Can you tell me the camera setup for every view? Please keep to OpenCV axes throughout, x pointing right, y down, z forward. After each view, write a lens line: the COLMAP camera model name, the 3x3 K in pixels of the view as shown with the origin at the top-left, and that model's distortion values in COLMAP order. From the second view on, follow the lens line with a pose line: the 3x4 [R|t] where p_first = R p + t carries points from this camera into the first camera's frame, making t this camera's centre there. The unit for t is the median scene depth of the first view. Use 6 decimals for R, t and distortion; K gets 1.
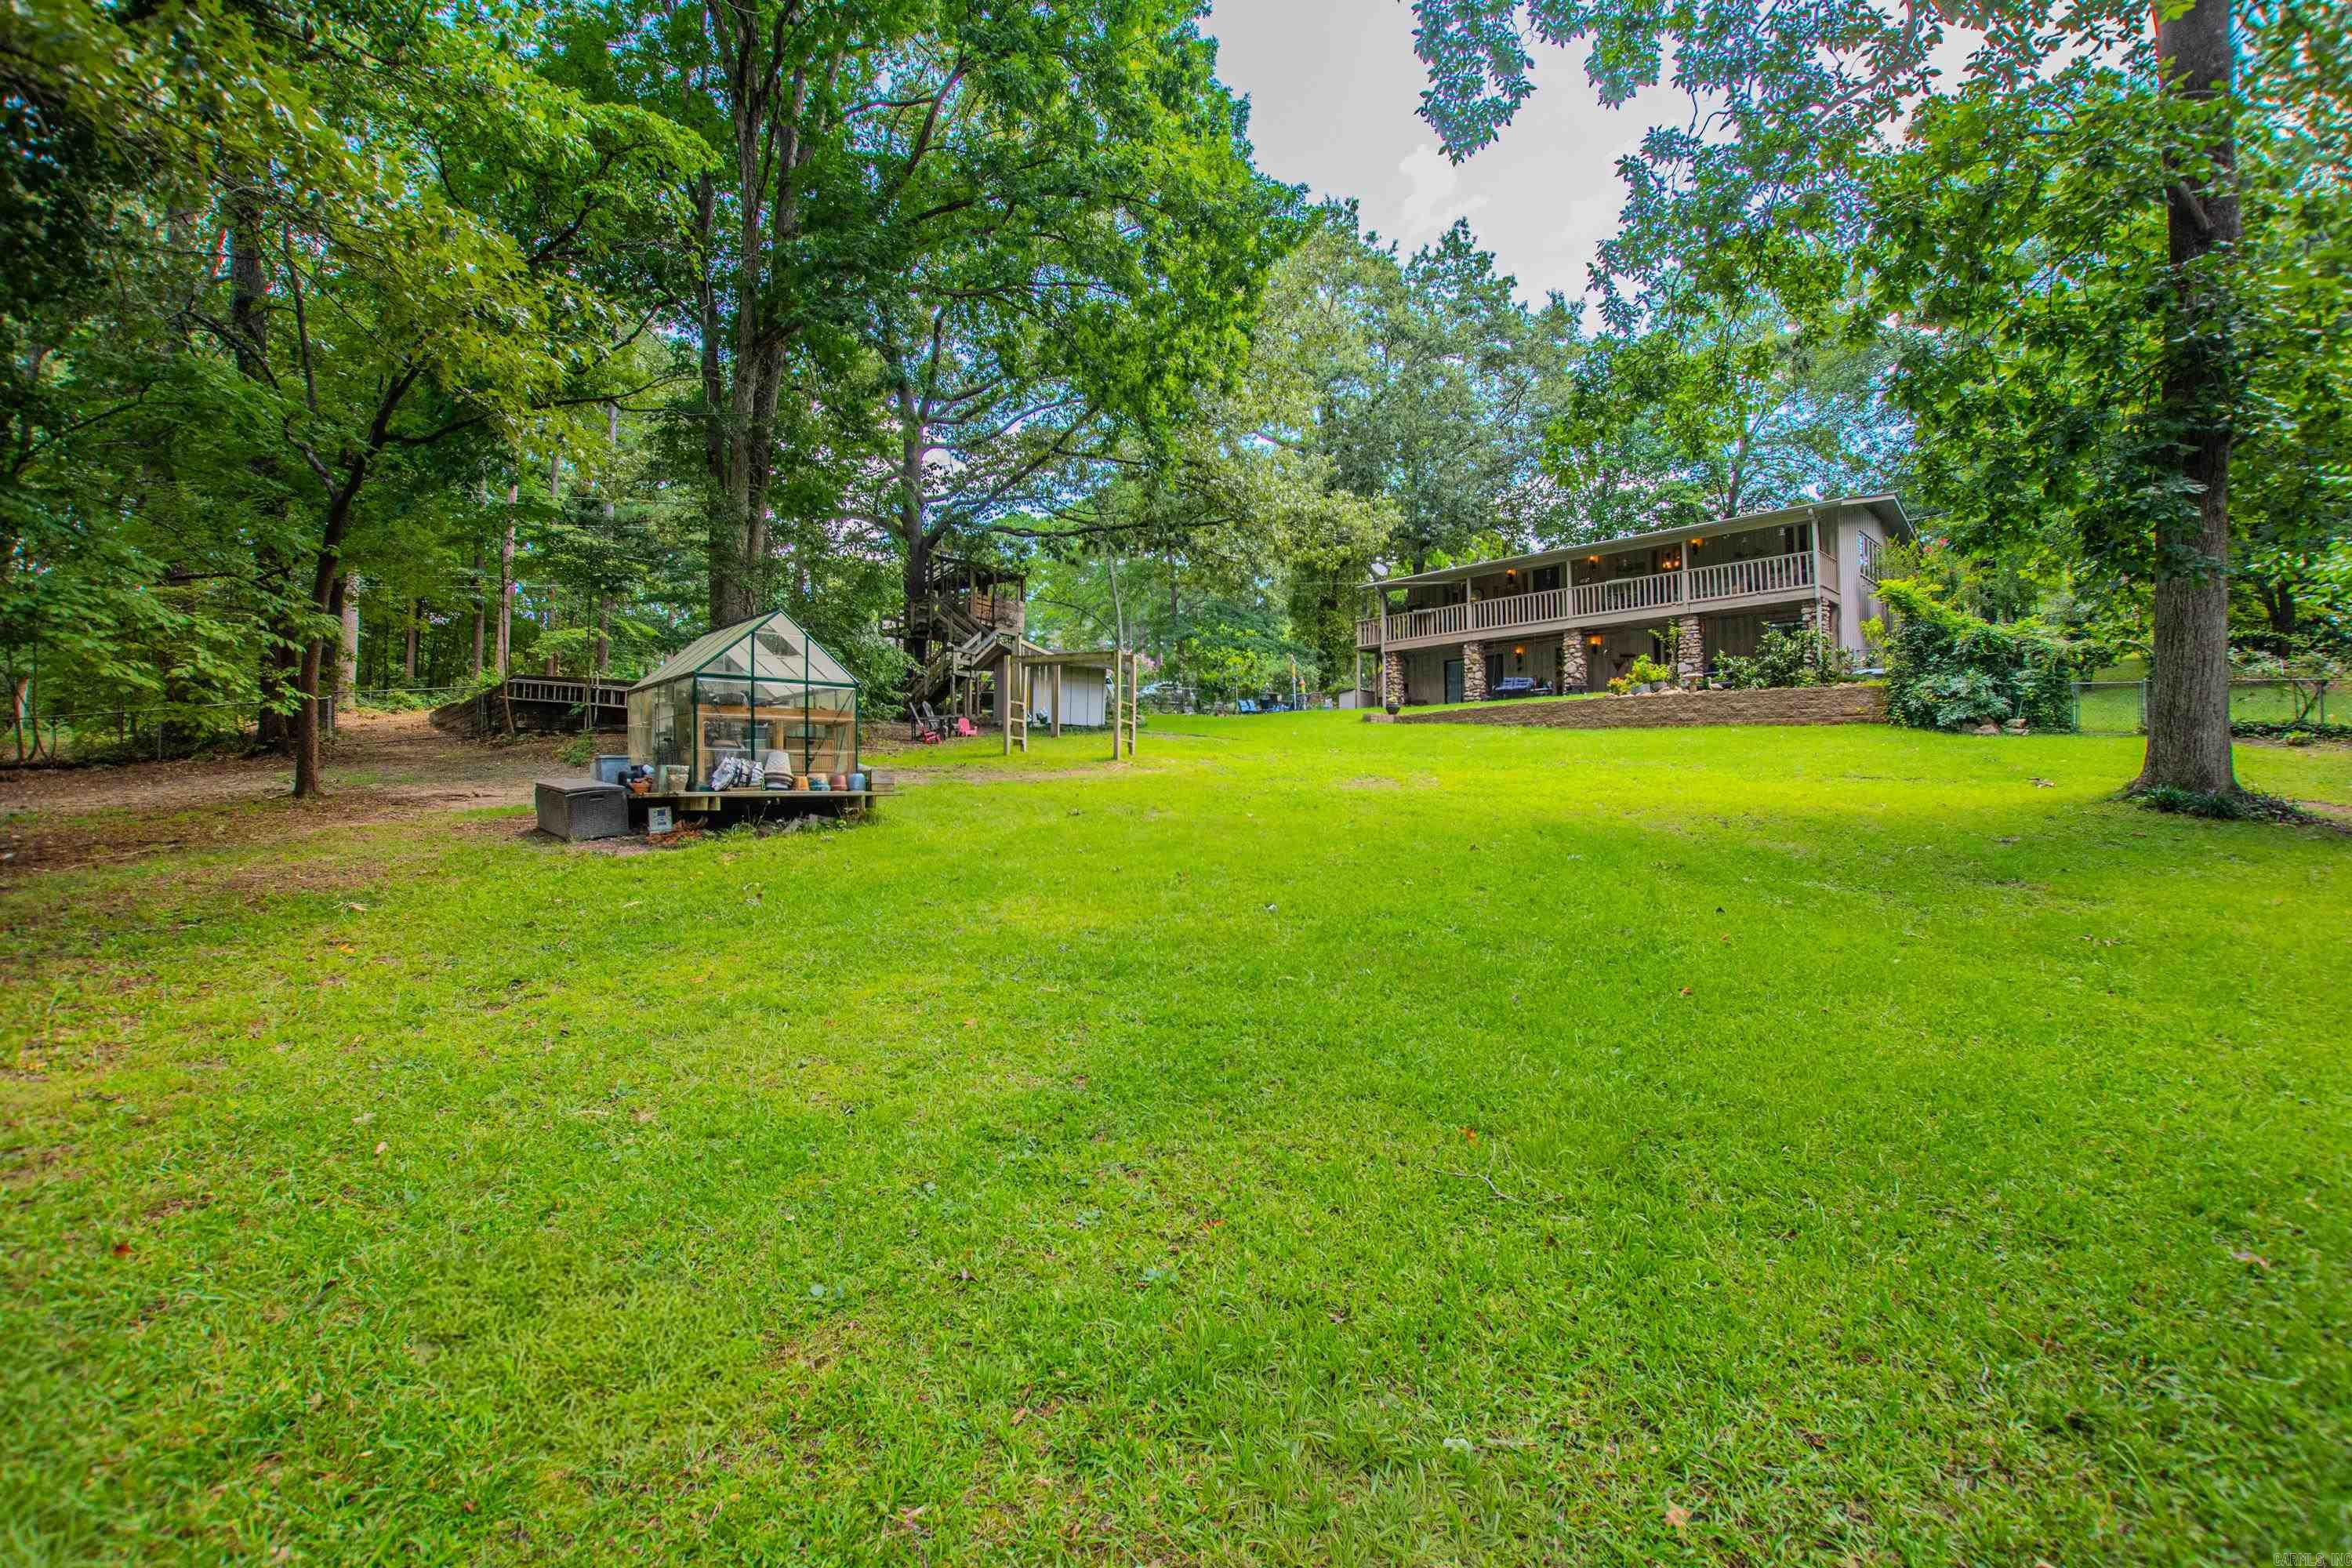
lens RADIAL K [[1037.7, 0, 1187.0], [0, 1037.7, 778.6], [0, 0, 1]] dist [-0.029561, 0.004233]
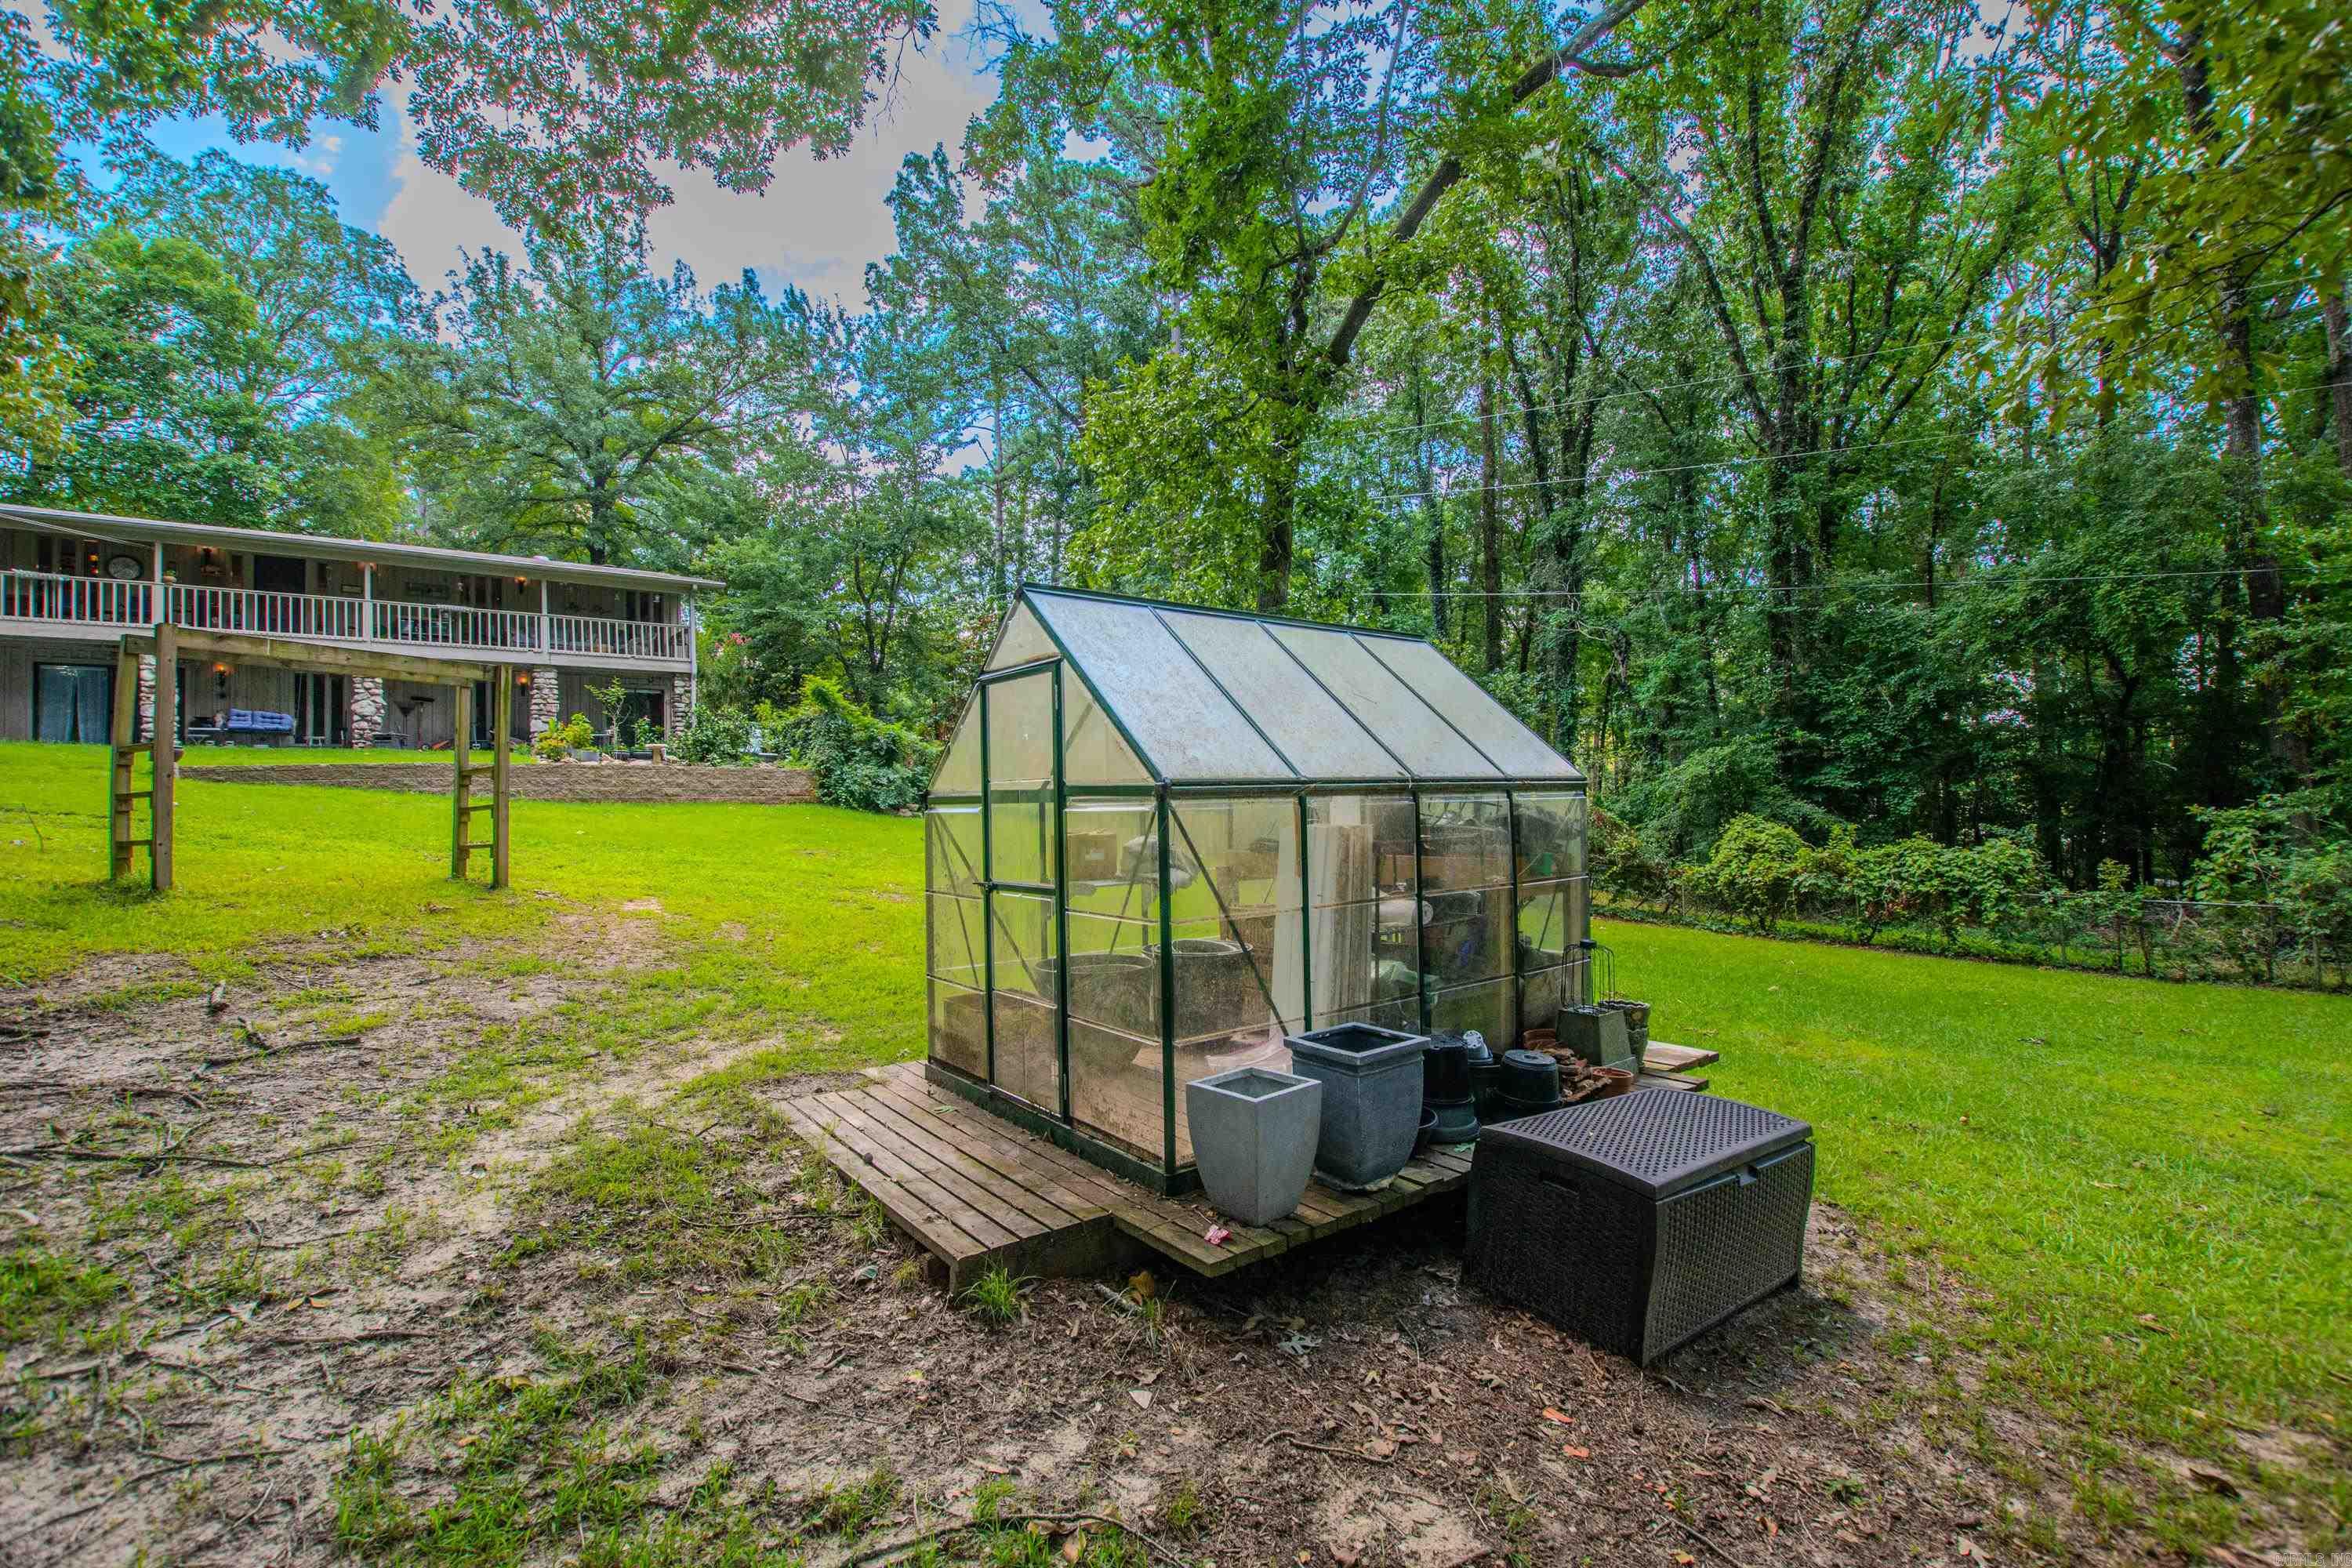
lens RADIAL K [[1037.7, 0, 1184.1], [0, 1037.7, 781.9], [0, 0, 1]] dist [-0.029561, 0.004233]
pose [[0.108649, 0.032840, 0.993538, -0.273237], [0.006597, 0.999408, -0.033756, -0.026579], [-0.994058, 0.010222, 0.108368, 0.337614]]
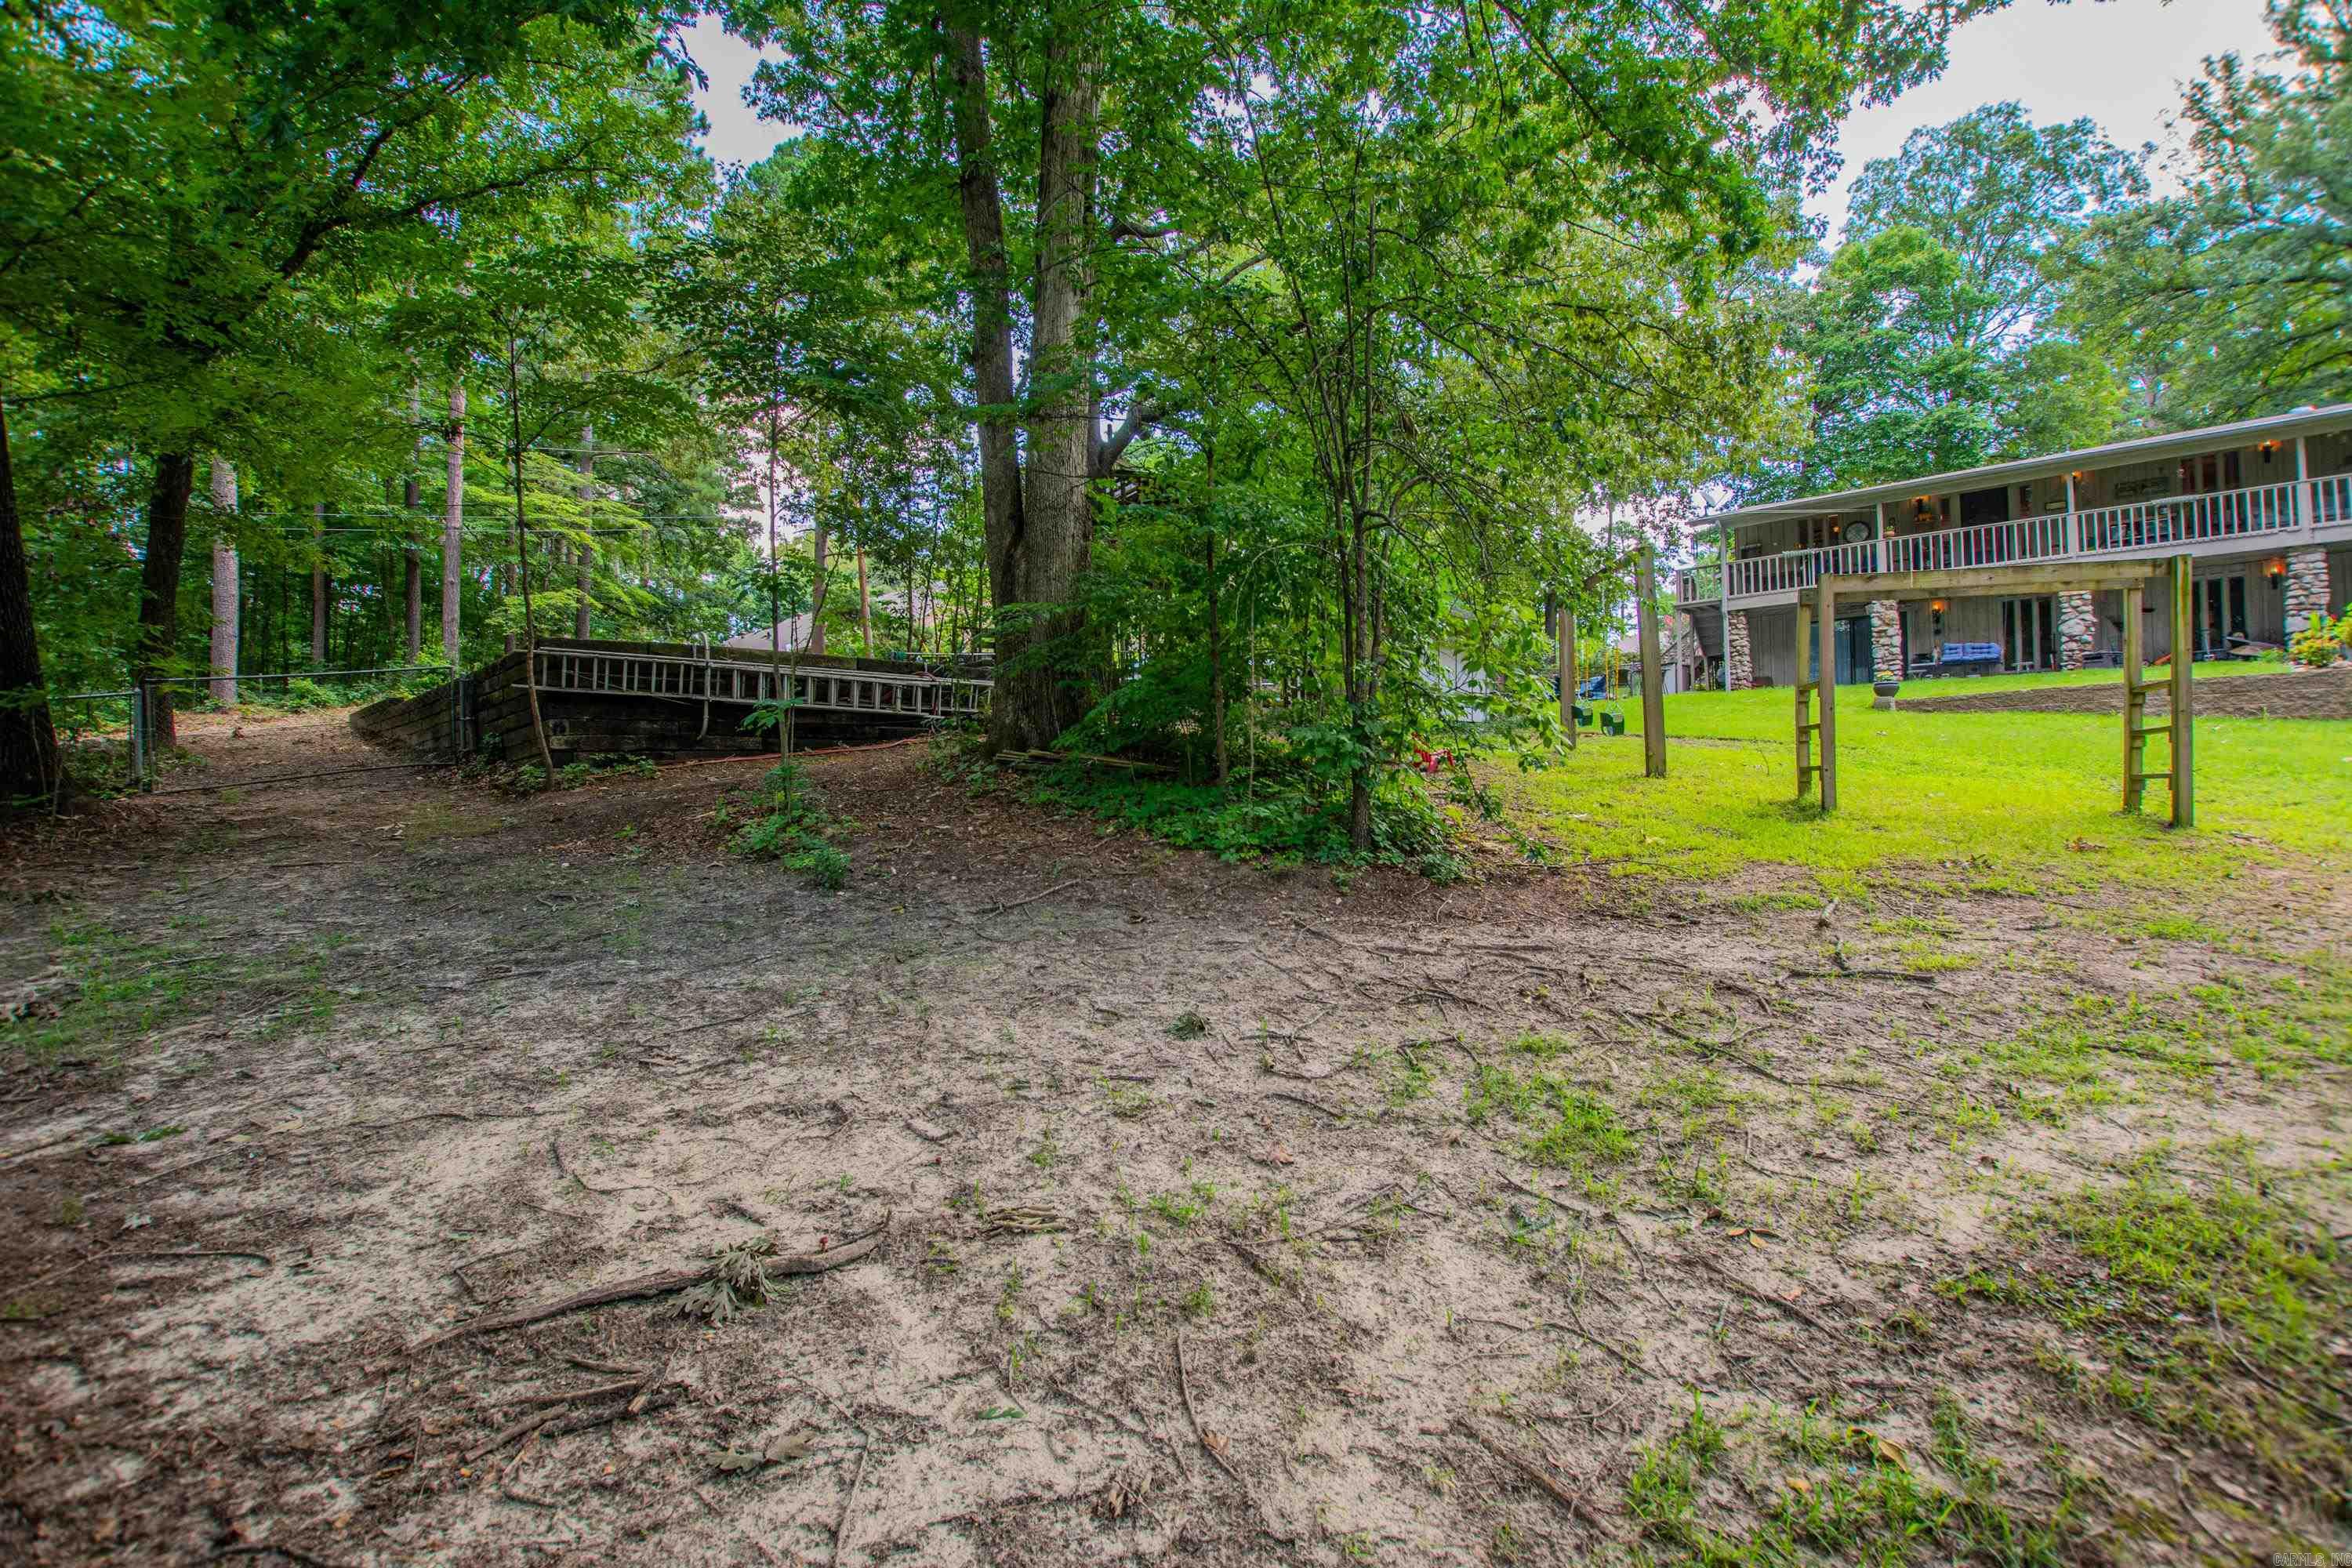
lens RADIAL K [[1037.7, 0, 1185.6], [0, 1037.7, 778.1], [0, 0, 1]] dist [-0.029561, 0.004233]
pose [[0.998550, -0.016339, 0.051285, -0.254463], [0.015483, 0.999735, 0.017057, -0.026671], [-0.051550, -0.016238, 0.998538, 0.337829]]
